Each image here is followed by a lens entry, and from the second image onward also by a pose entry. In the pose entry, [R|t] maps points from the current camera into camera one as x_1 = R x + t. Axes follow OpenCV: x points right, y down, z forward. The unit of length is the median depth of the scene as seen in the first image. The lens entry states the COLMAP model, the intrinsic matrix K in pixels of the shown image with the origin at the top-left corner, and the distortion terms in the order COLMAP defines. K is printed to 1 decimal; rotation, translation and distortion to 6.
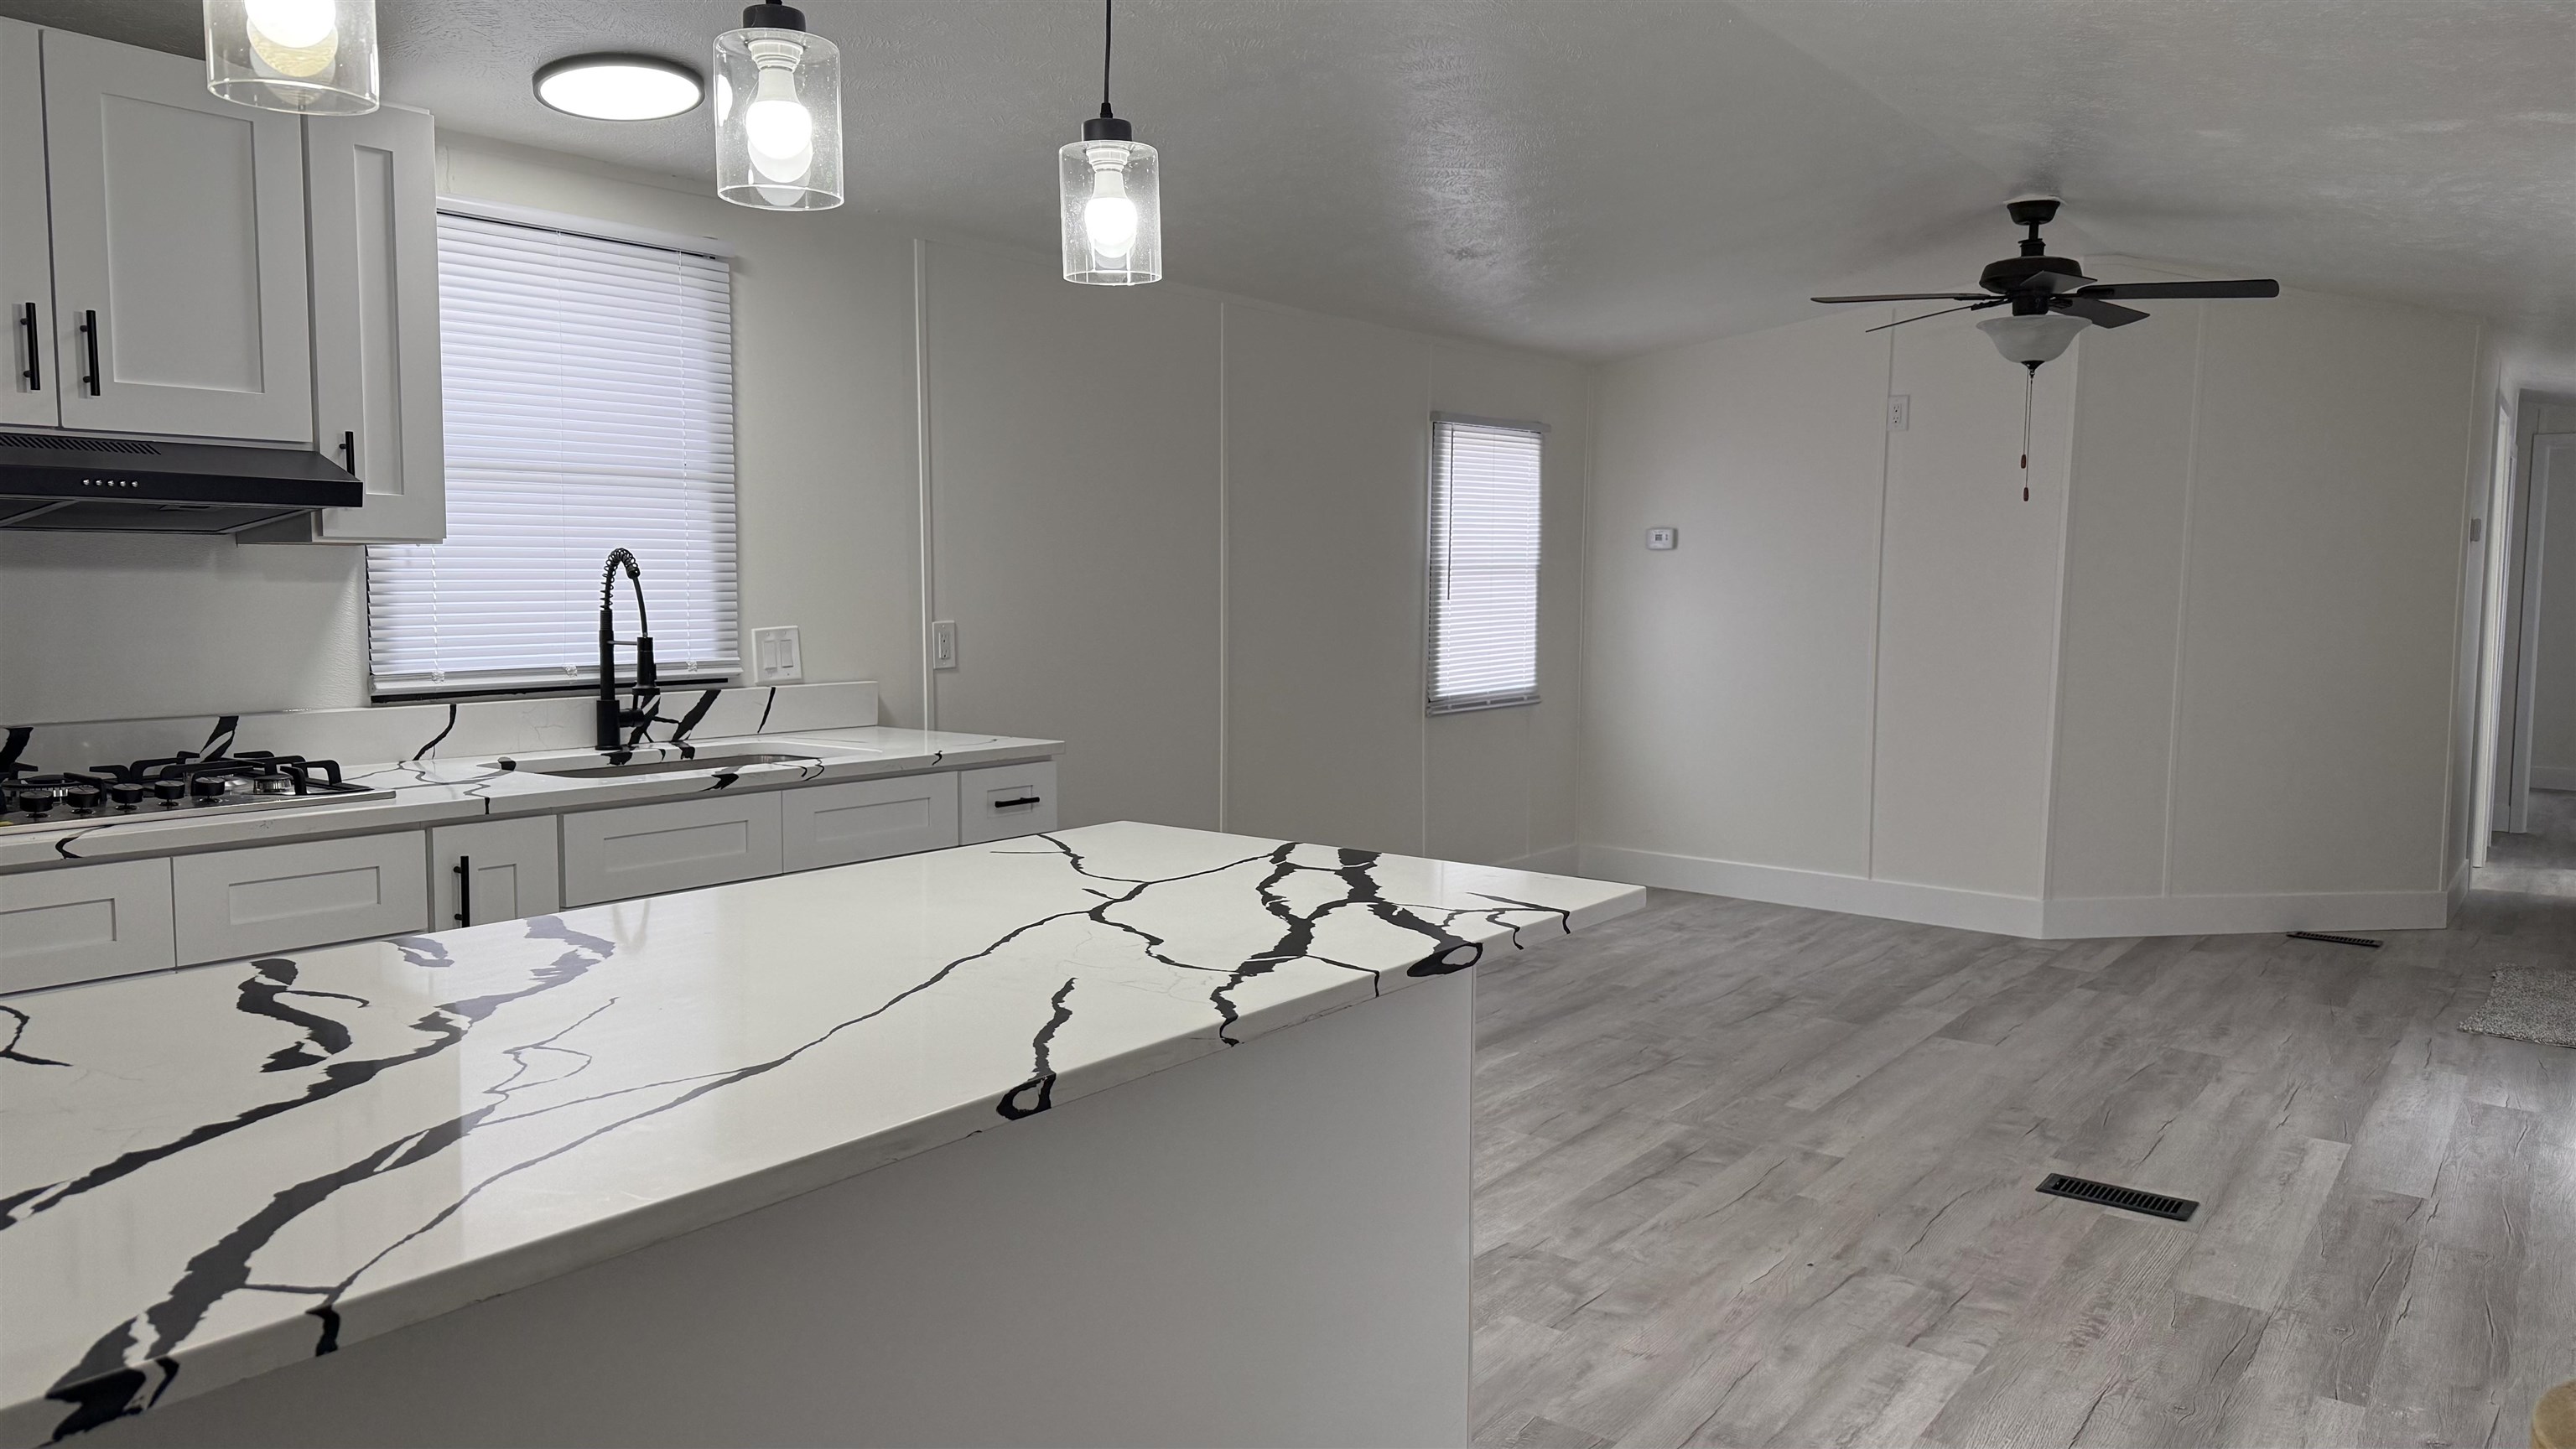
lens RADIAL K [[1823.3, 0, 1291.7], [0, 1823.3, 722.0], [0, 0, 1]] dist [0.096415, -0.118520]
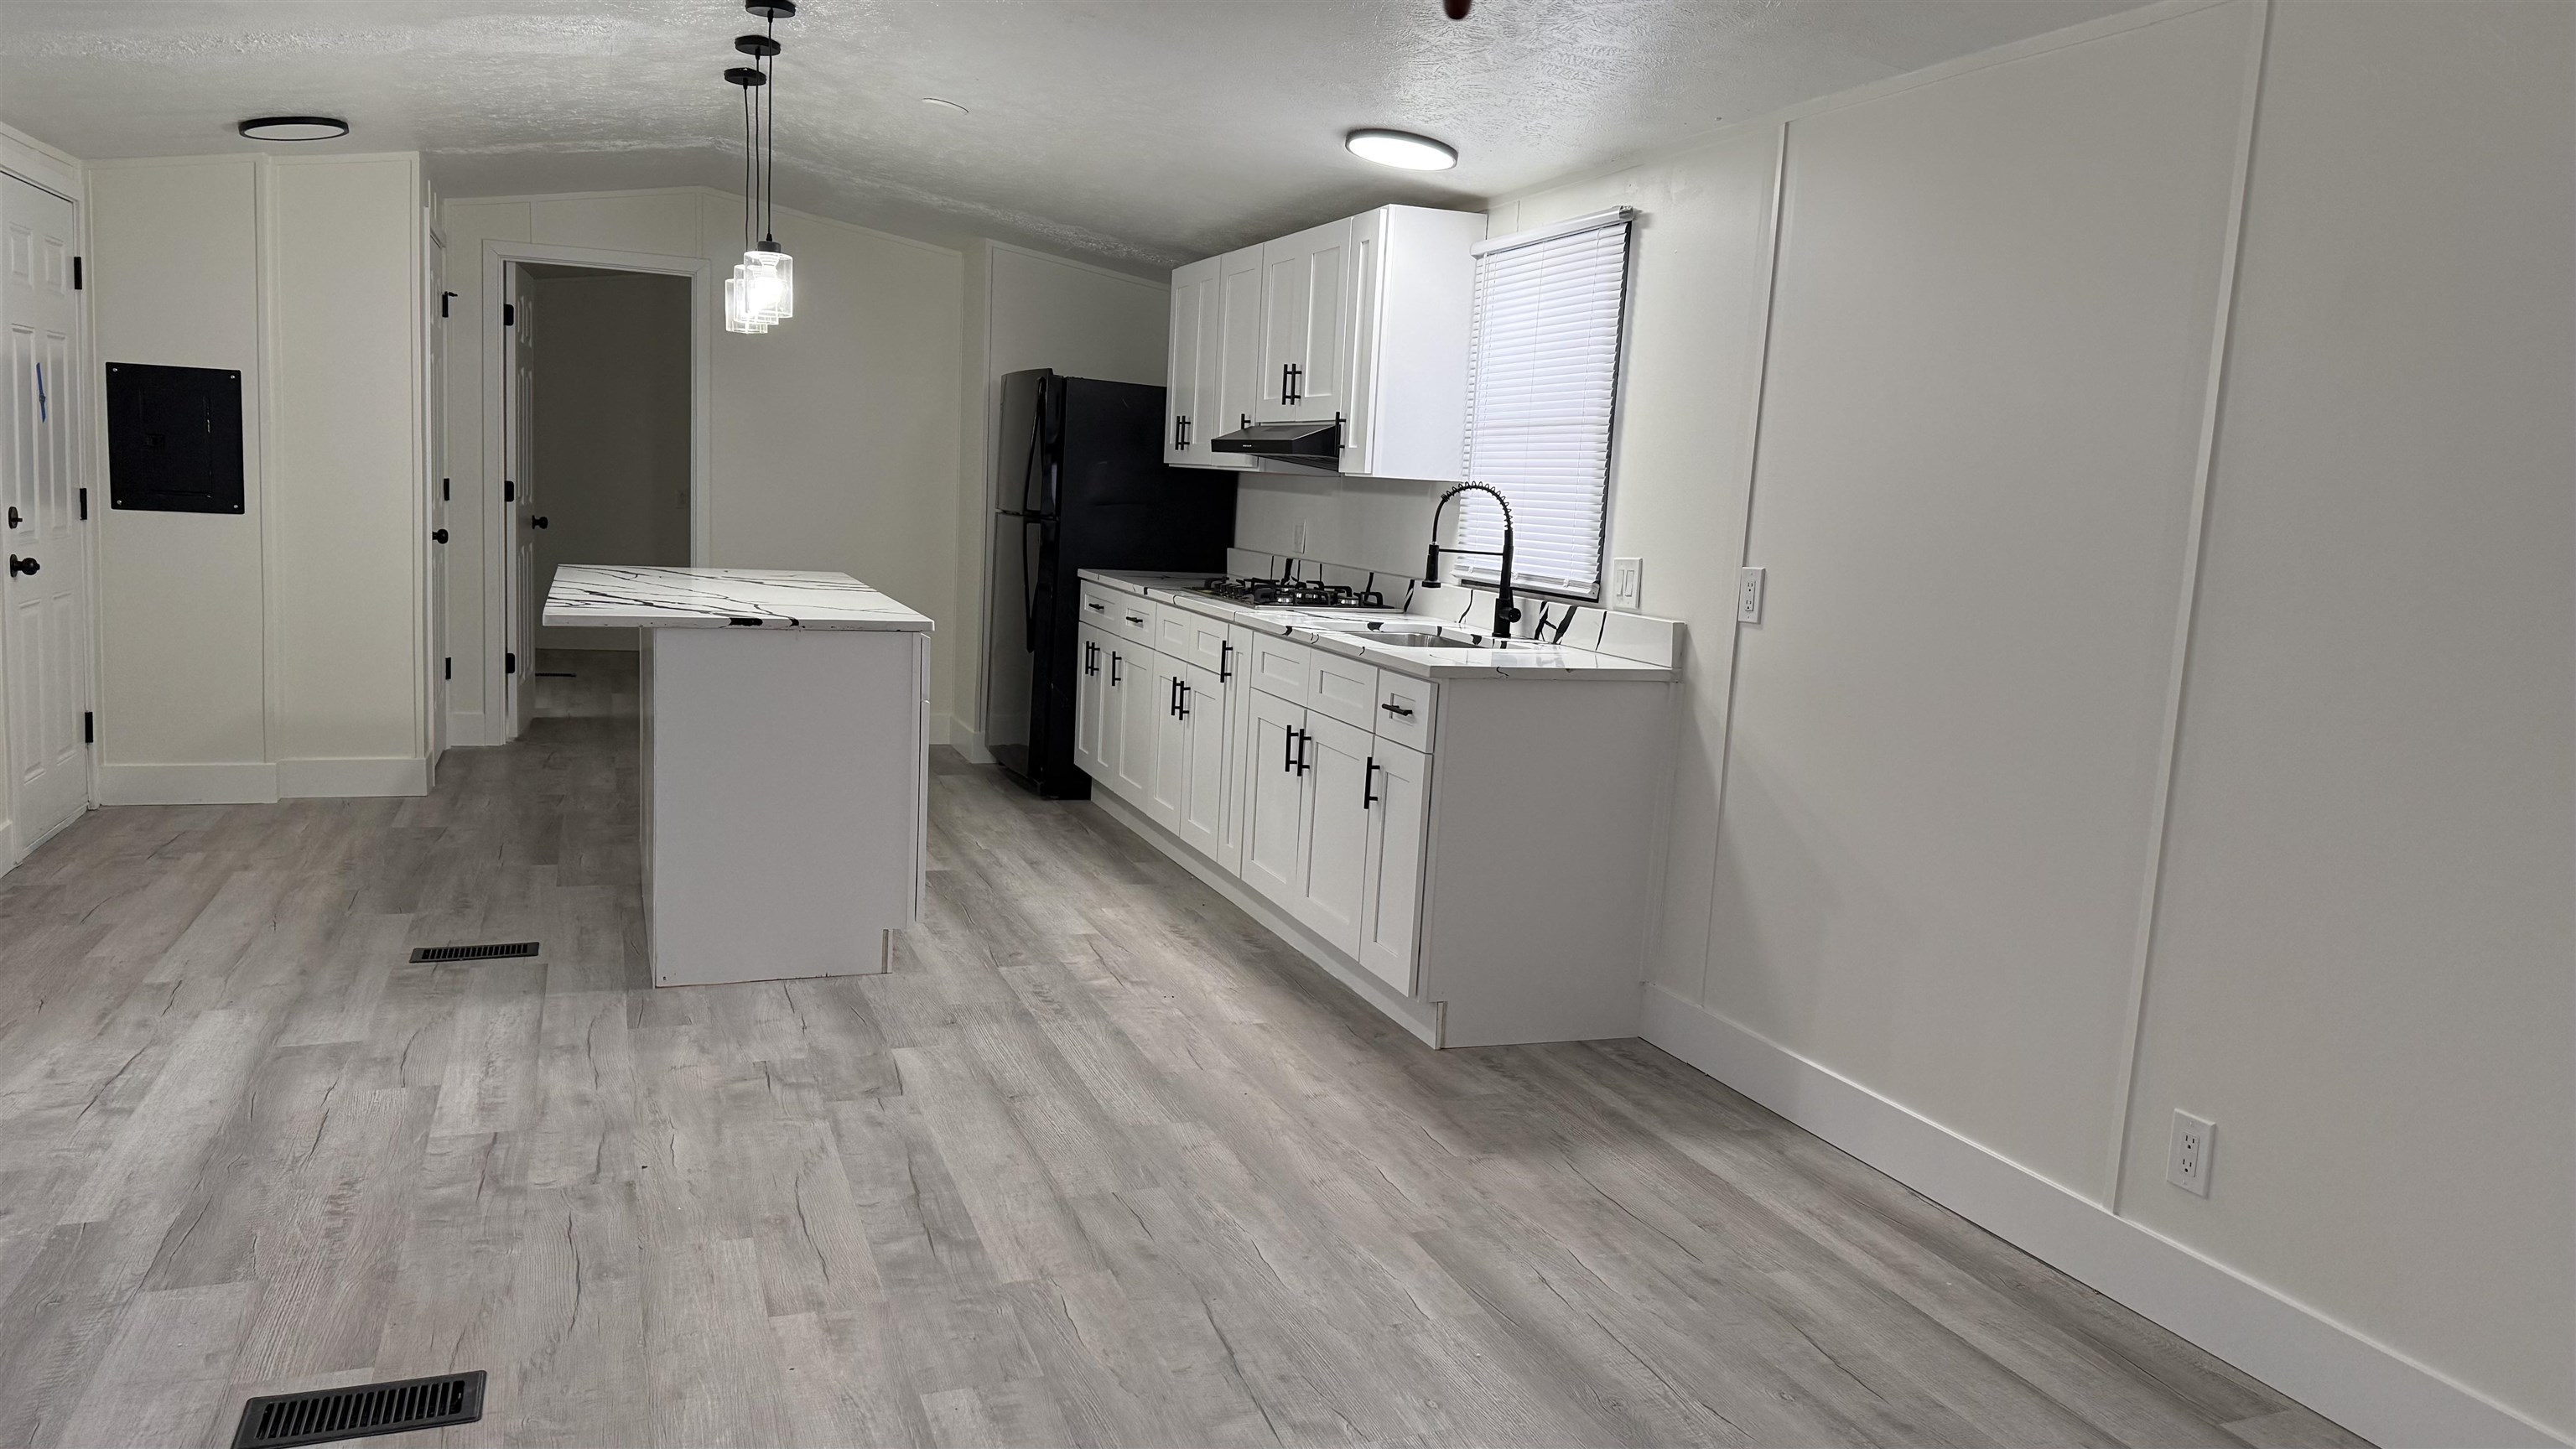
lens RADIAL K [[1823.3, 0, 1265.1], [0, 1823.3, 720.4], [0, 0, 1]] dist [0.096415, -0.118520]
pose [[-0.564820, 0.065326, -0.822624, 0.948395], [-0.127988, 0.977864, 0.165532, -0.143312], [0.815229, 0.198782, -0.543956, 1.889474]]
